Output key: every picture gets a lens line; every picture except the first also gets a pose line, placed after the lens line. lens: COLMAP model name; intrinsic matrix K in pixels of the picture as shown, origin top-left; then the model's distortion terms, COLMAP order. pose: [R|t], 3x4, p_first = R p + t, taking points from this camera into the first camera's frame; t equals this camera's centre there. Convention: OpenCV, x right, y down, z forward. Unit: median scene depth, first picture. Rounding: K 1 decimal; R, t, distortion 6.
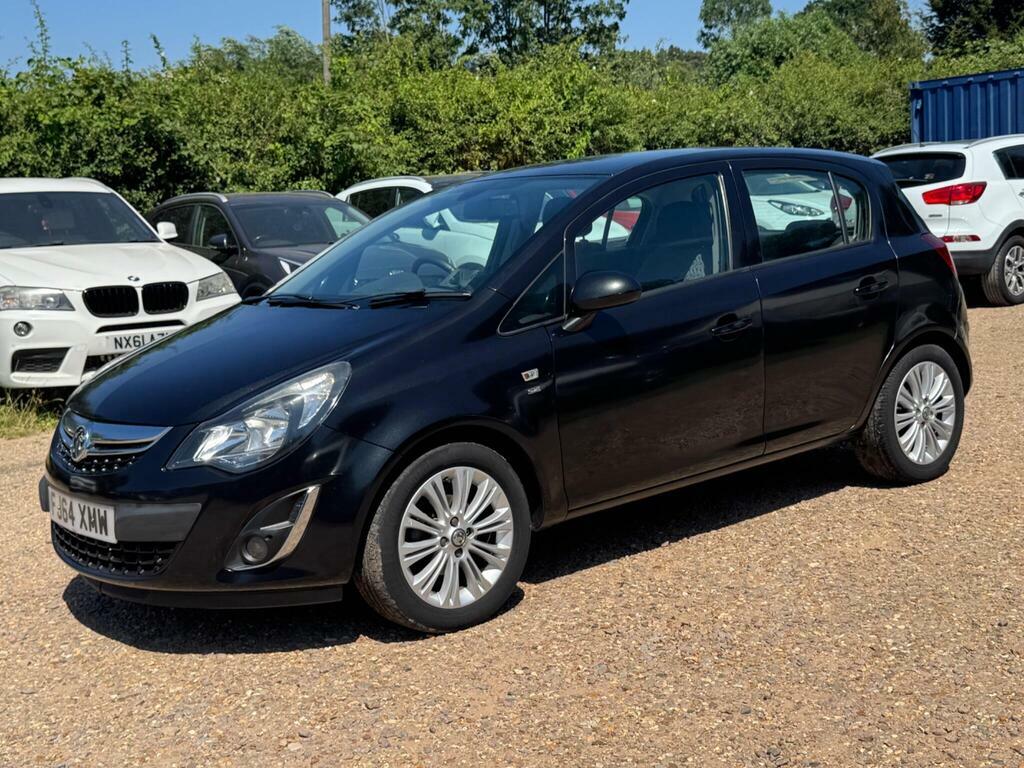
lens RADIAL K [[1333.3, 0, 496.2], [0, 1333.3, 386.8], [0, 0, 1]] dist [0.205965, -0.532687]
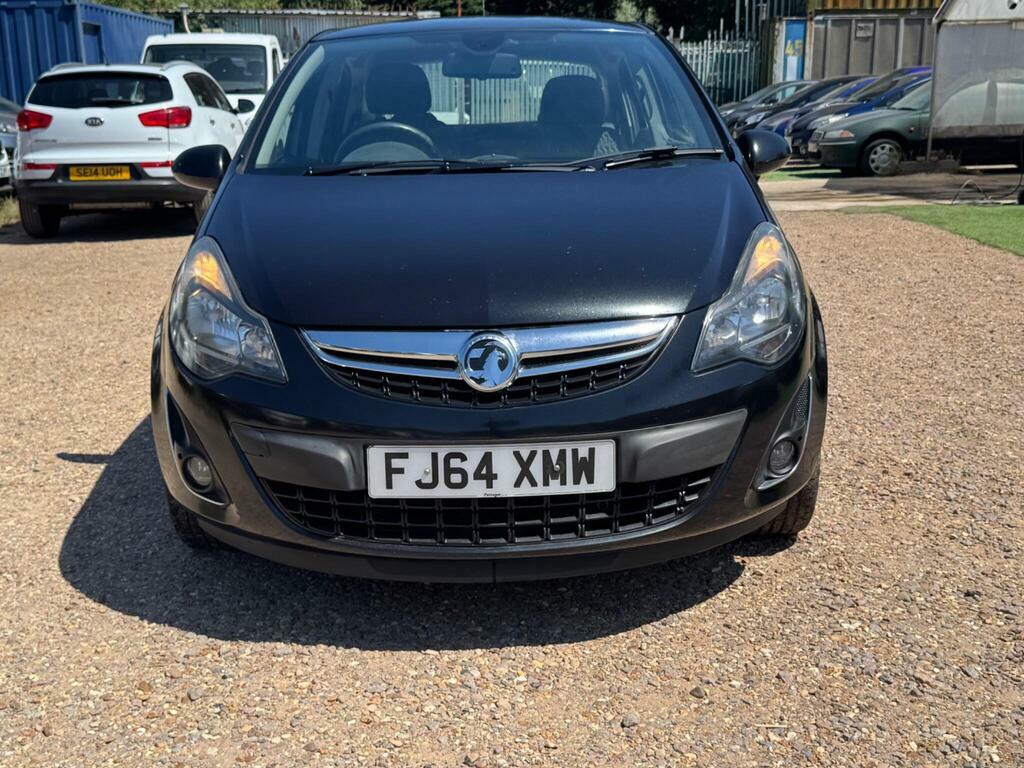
lens RADIAL K [[1336.7, 0, 525.2], [0, 1336.7, 387.6], [0, 0, 1]] dist [0.207954, -0.539898]
pose [[0.609603, -0.116298, 0.784130, -0.809703], [0.094613, 0.992783, 0.073689, 0.006437], [-0.787040, 0.029268, 0.616207, 0.576484]]
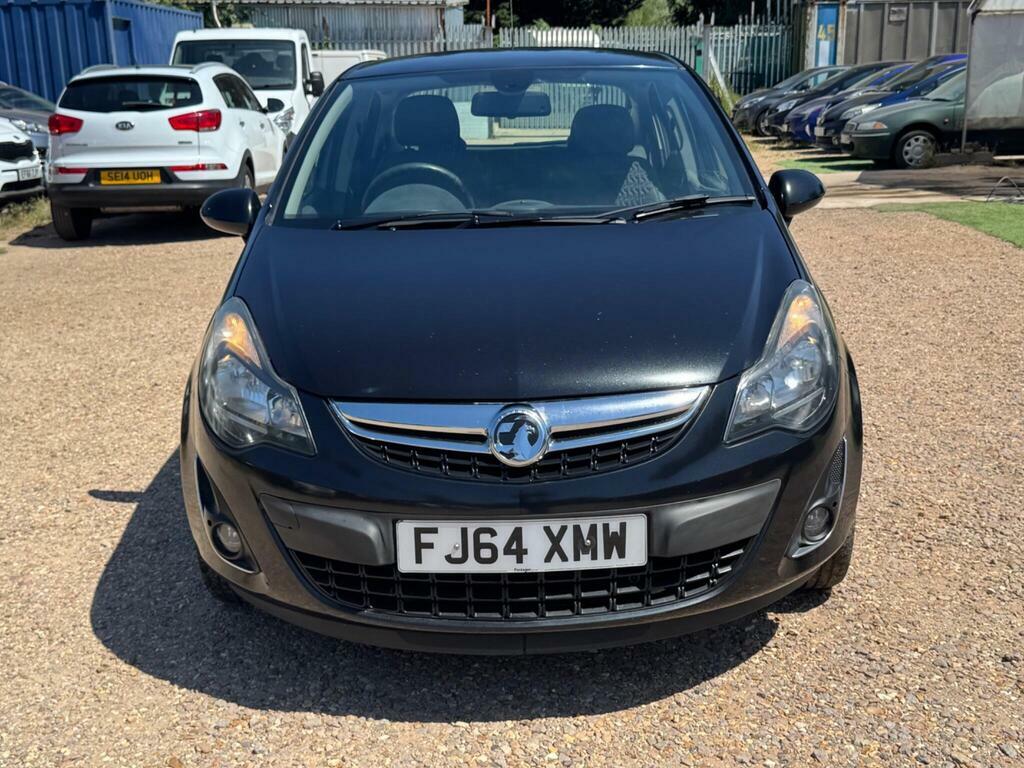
lens RADIAL K [[1336.7, 0, 525.2], [0, 1336.7, 387.6], [0, 0, 1]] dist [0.207954, -0.539898]
pose [[0.626419, -0.129586, 0.768640, -0.799096], [0.098502, 0.991339, 0.086855, -0.038693], [-0.773238, 0.021305, 0.633758, 0.579605]]
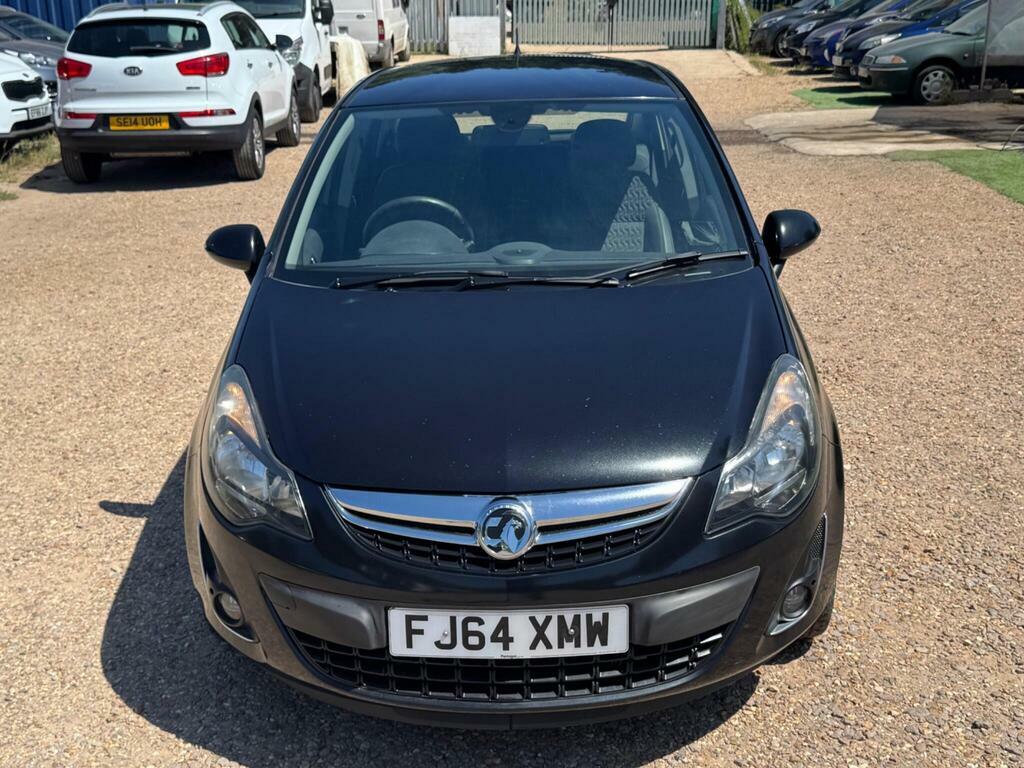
lens RADIAL K [[1338.6, 0, 512.5], [0, 1338.6, 388.7], [0, 0, 1]] dist [0.214747, -0.580065]
pose [[0.642185, -0.178552, 0.745465, -0.794636], [0.090449, 0.983350, 0.157611, -0.135543], [-0.761195, -0.033789, 0.647642, 0.555864]]
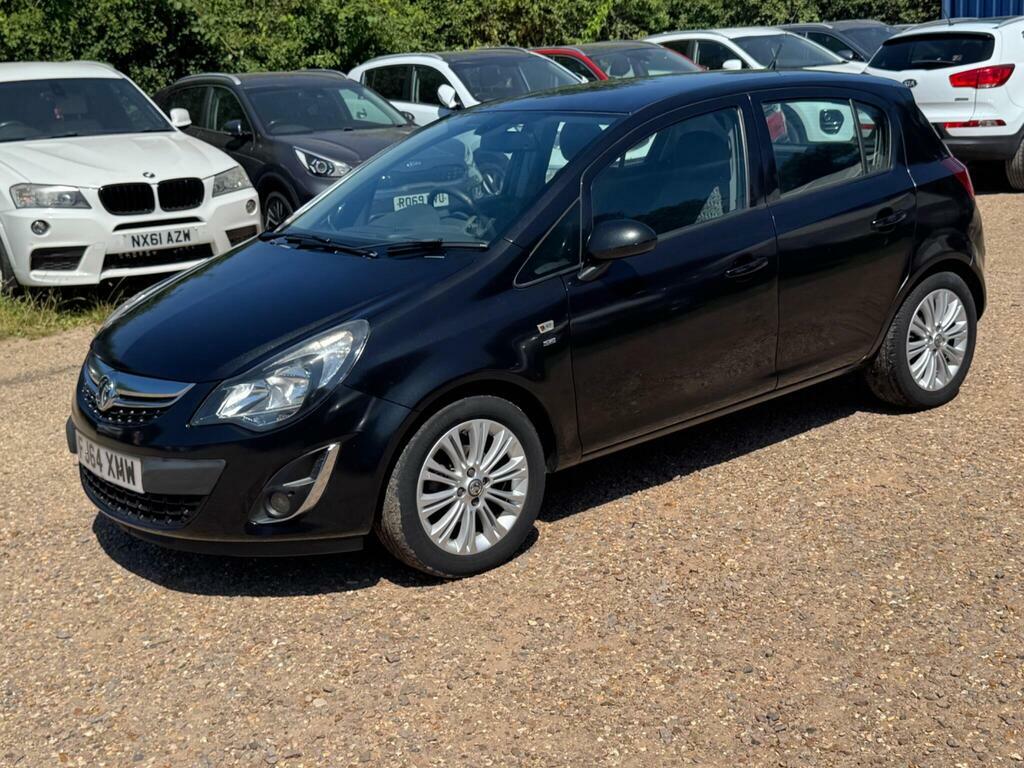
lens RADIAL K [[1337.4, 0, 508.6], [0, 1337.4, 389.8], [0, 0, 1]] dist [0.205620, -0.538948]
pose [[0.999985, 0.003196, -0.004372, 0.001982], [-0.002684, 0.993641, 0.112560, -0.076315], [0.004704, -0.112547, 0.993635, -0.017112]]
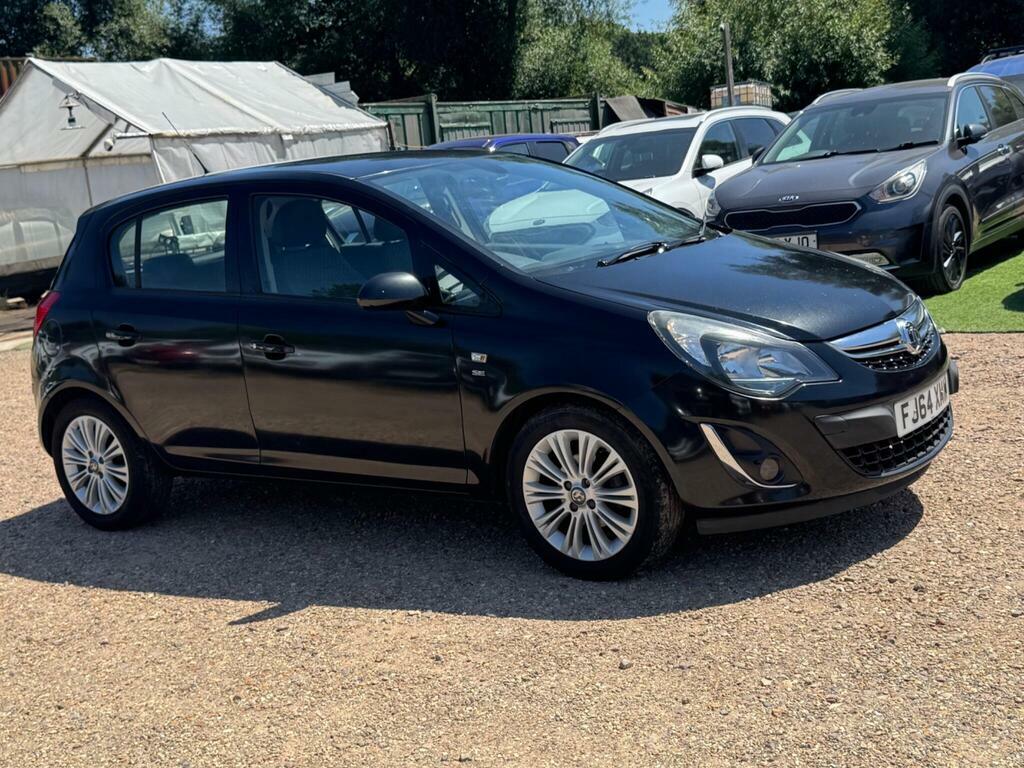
lens RADIAL K [[1338.8, 0, 513.1], [0, 1338.8, 400.6], [0, 0, 1]] dist [0.214945, -0.576478]
pose [[-0.255315, -0.087627, 0.962879, -1.235215], [0.281057, 0.946153, 0.160629, -0.165671], [-0.925106, 0.311635, -0.216938, 1.518645]]
